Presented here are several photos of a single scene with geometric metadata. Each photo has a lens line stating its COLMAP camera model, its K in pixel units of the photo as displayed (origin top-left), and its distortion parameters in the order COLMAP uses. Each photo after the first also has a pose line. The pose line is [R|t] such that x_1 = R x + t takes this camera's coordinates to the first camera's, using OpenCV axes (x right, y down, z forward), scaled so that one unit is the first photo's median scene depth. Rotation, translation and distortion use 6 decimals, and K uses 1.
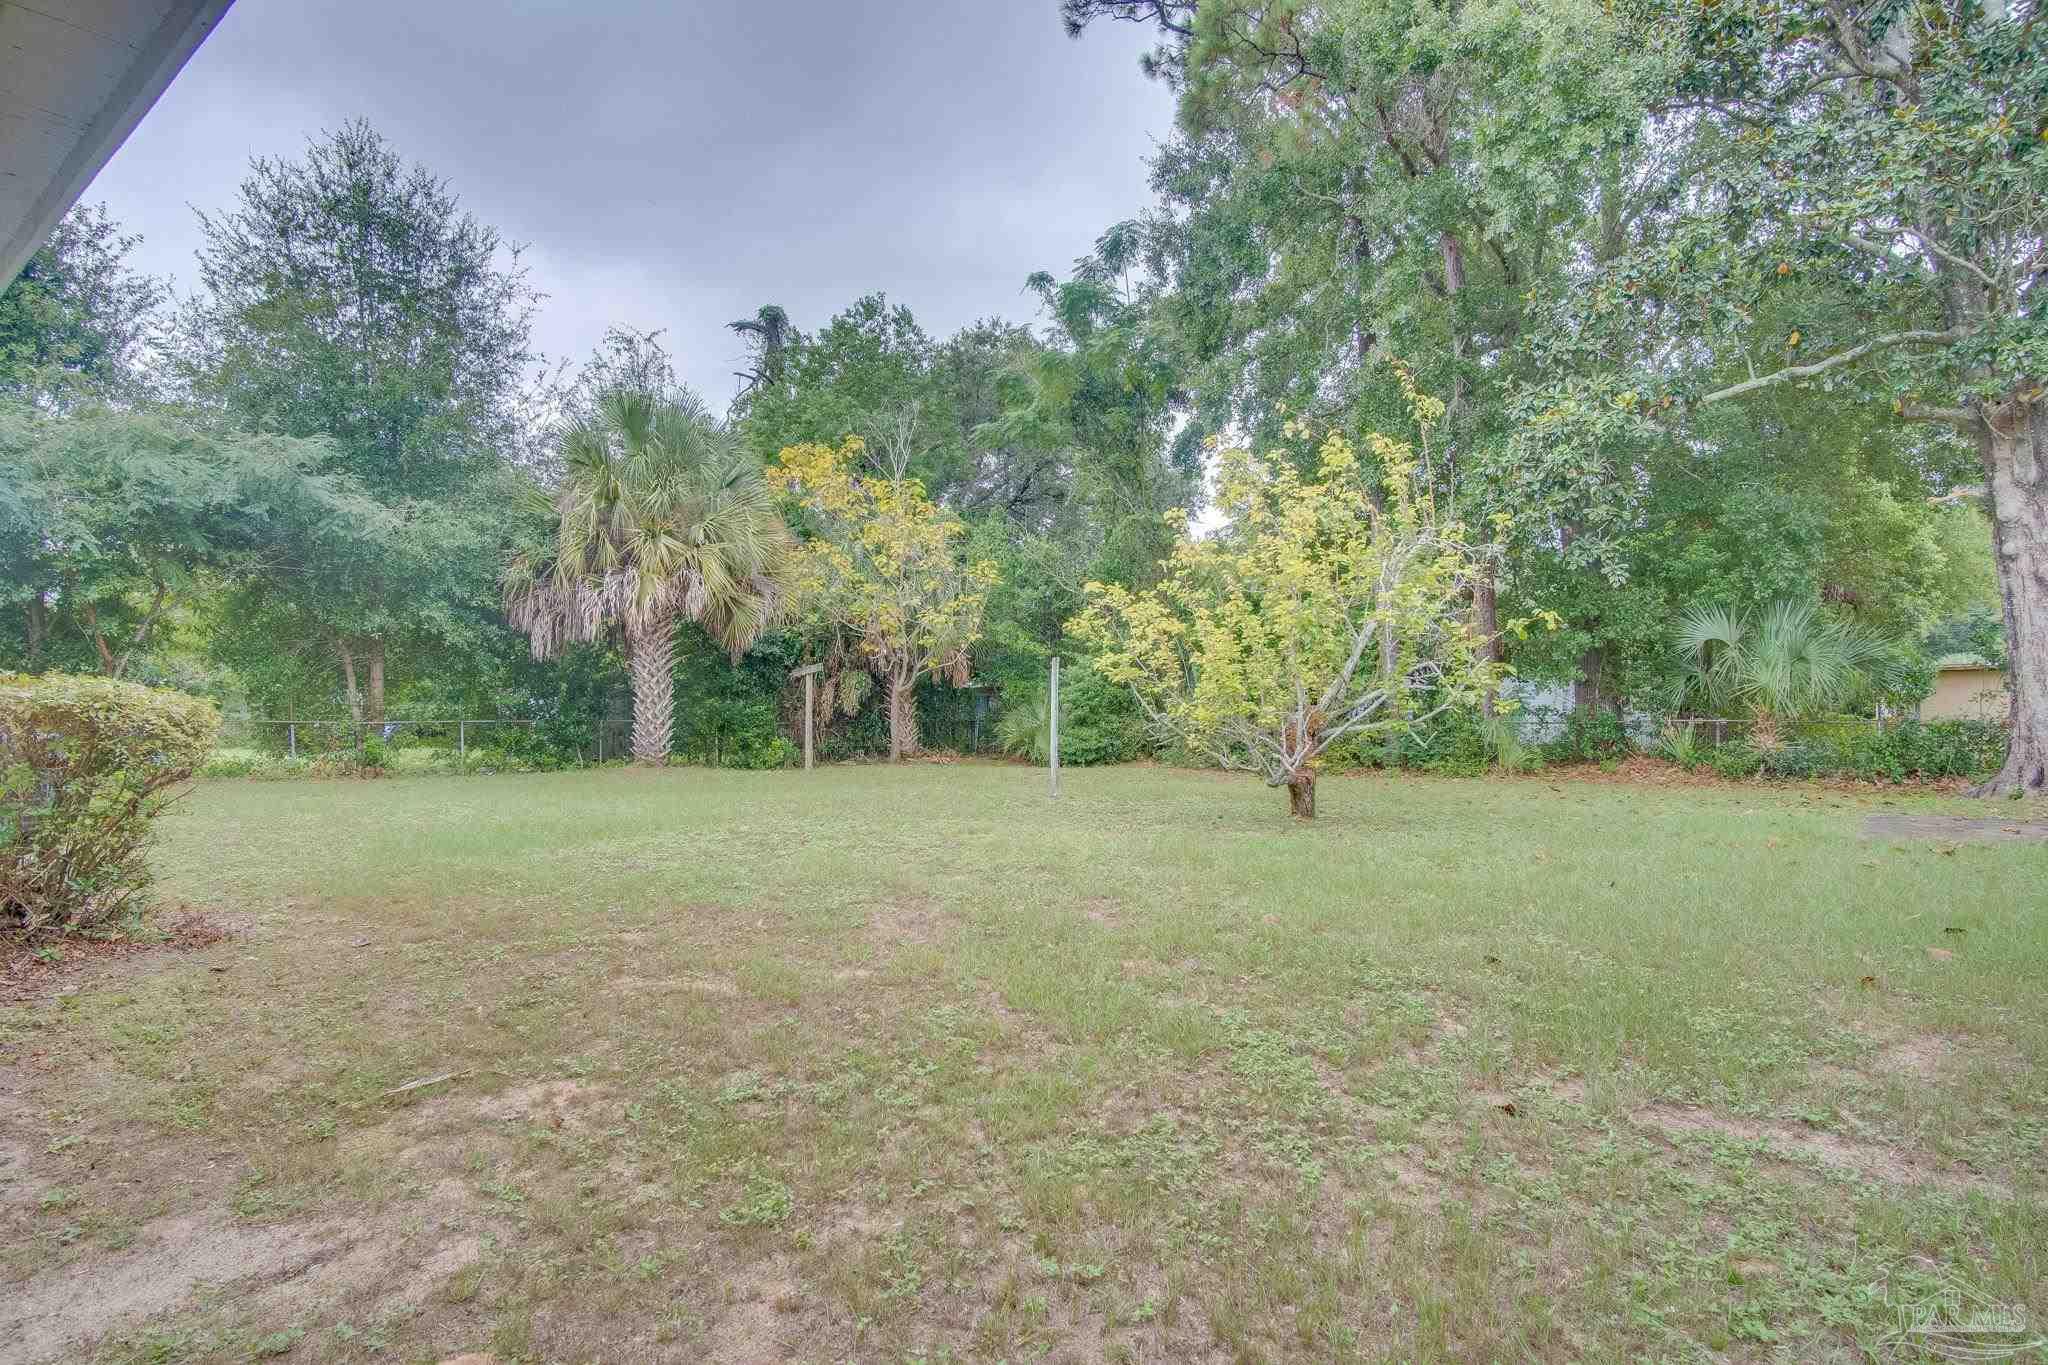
lens RADIAL K [[1097.7, 0, 1025.4], [0, 1097.7, 694.8], [0, 0, 1]] dist [-0.035041, 0.009768]
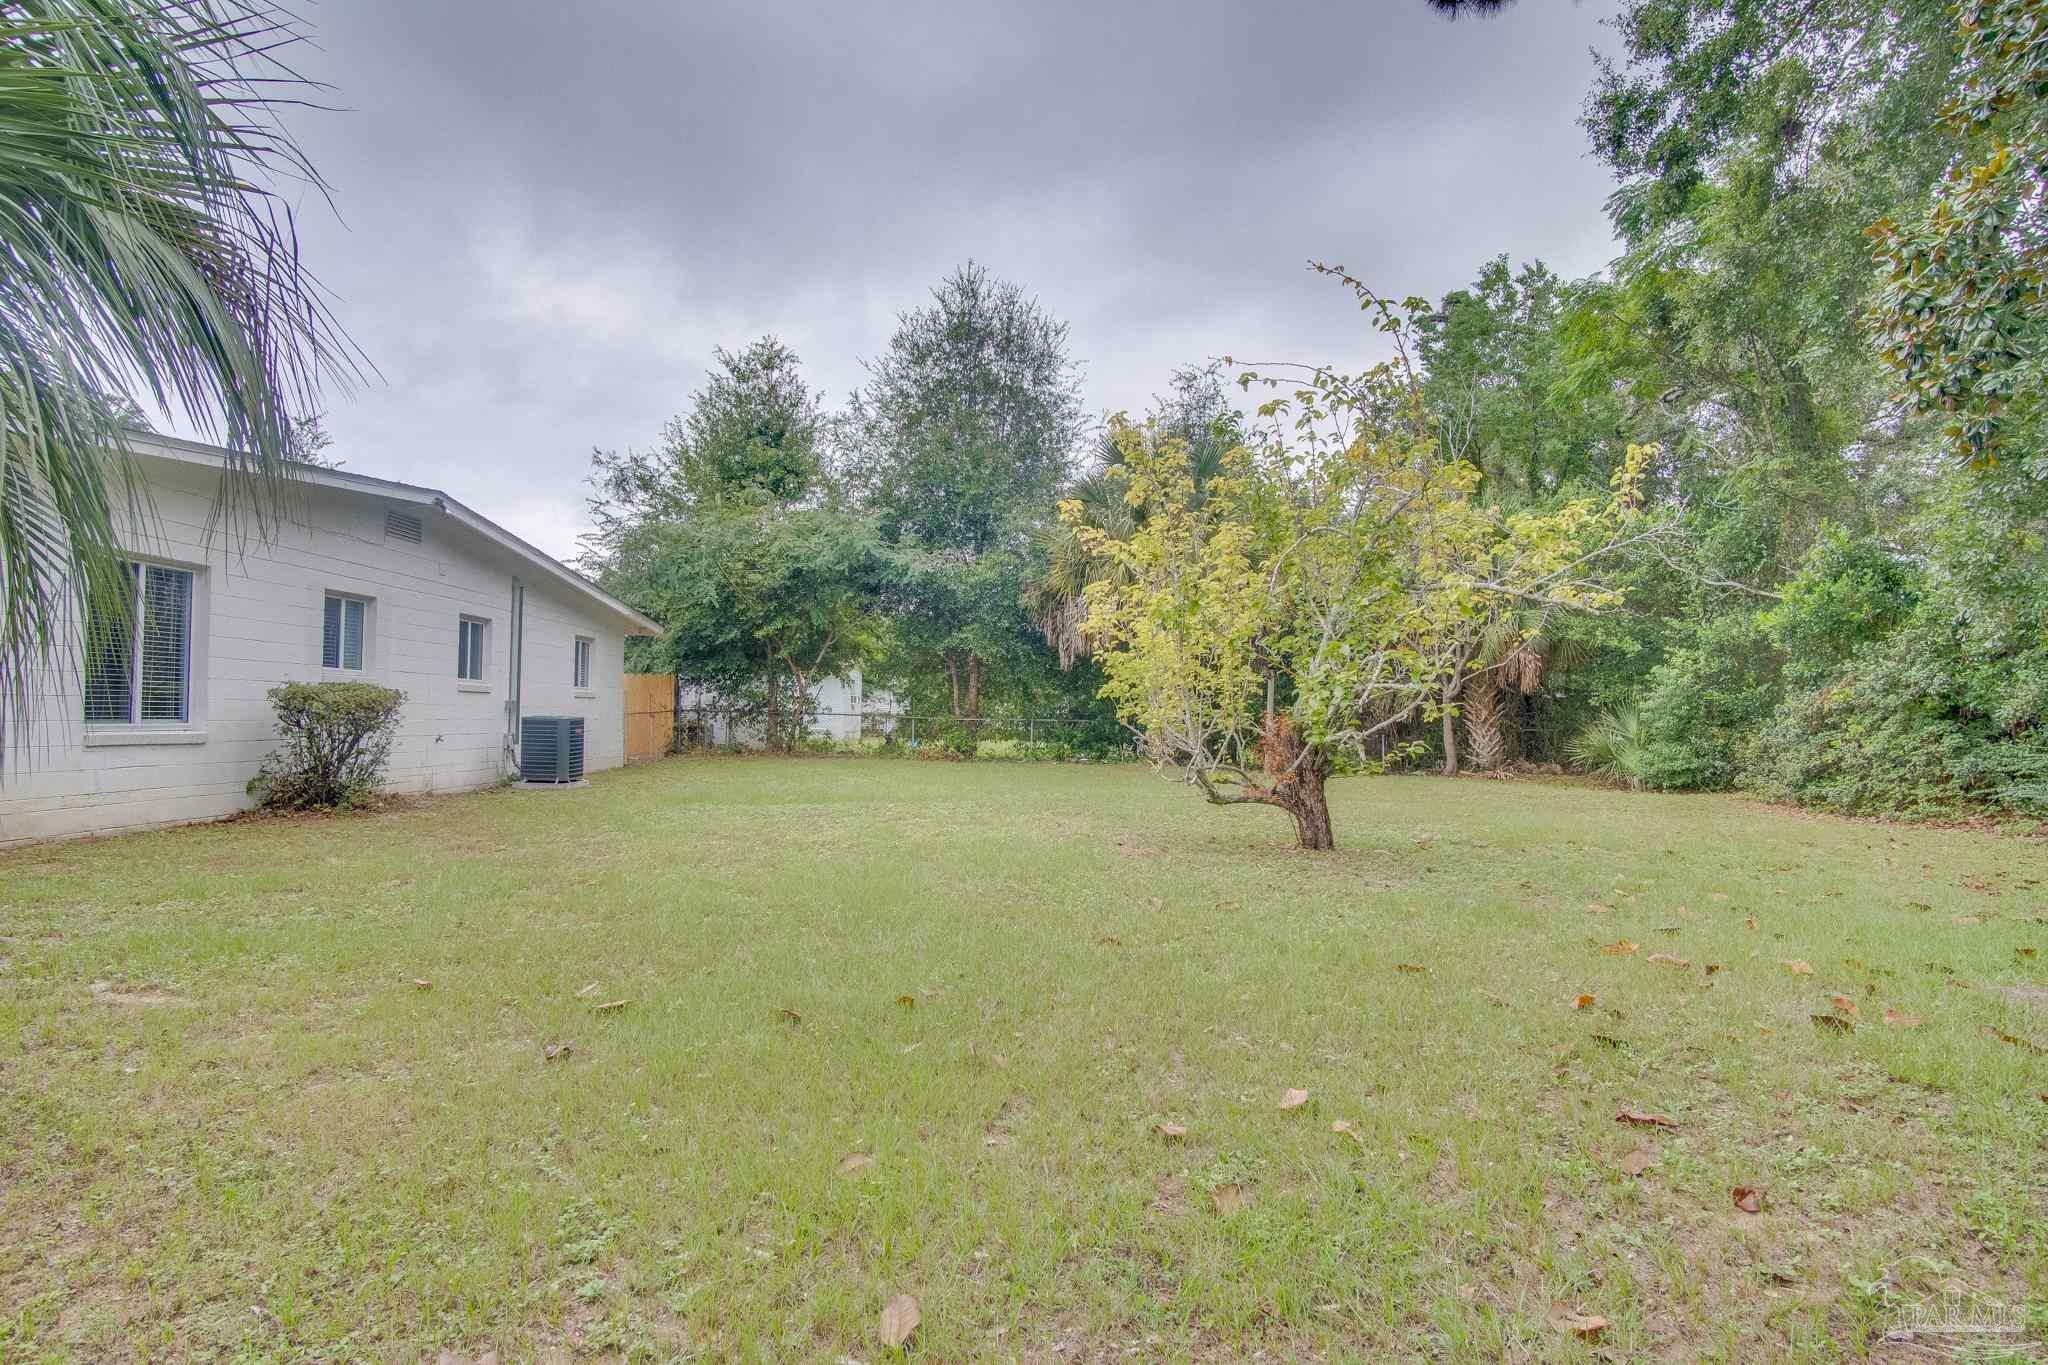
lens RADIAL K [[1097.7, 0, 1025.4], [0, 1097.7, 694.8], [0, 0, 1]] dist [-0.035041, 0.009768]
pose [[0.649550, 0.000903, -0.760318, 0.343182], [-0.005971, 0.999975, -0.003913, 0.001085], [0.760295, 0.007082, 0.649539, 0.145746]]
